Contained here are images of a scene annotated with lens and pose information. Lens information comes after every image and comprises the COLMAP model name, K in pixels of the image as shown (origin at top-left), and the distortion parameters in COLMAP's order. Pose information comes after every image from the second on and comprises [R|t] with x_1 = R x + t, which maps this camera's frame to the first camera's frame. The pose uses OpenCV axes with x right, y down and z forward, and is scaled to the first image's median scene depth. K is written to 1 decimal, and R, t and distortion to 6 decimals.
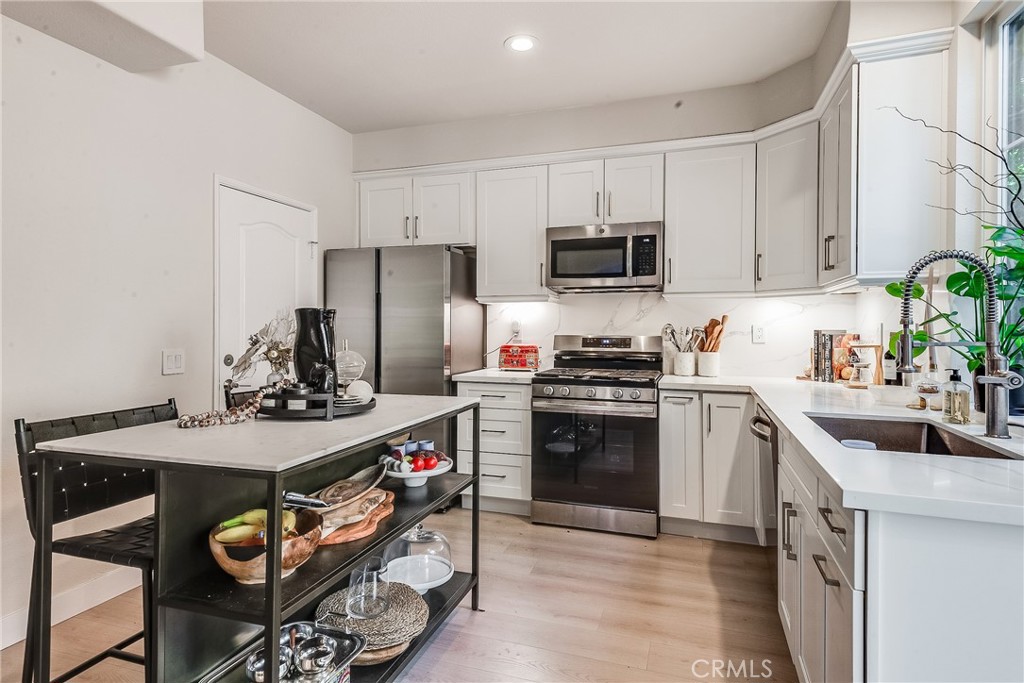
lens RADIAL K [[553.9, 0, 508.5], [0, 553.9, 332.3], [0, 0, 1]] dist [0.007894, -0.002195]
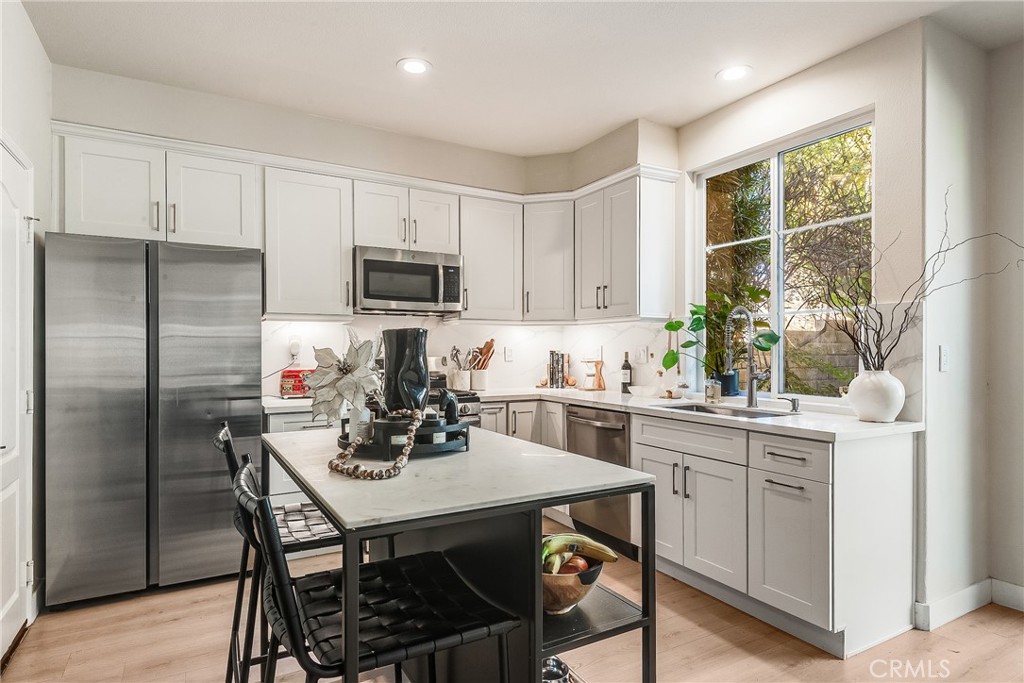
lens RADIAL K [[553.7, 0, 510.9], [0, 553.7, 347.4], [0, 0, 1]] dist [0.001078, -0.001102]
pose [[0.661572, -0.000648, 0.749881, -0.508872], [0.008768, 0.999938, -0.006871, -0.002915], [-0.749830, 0.011121, 0.661537, 0.177179]]
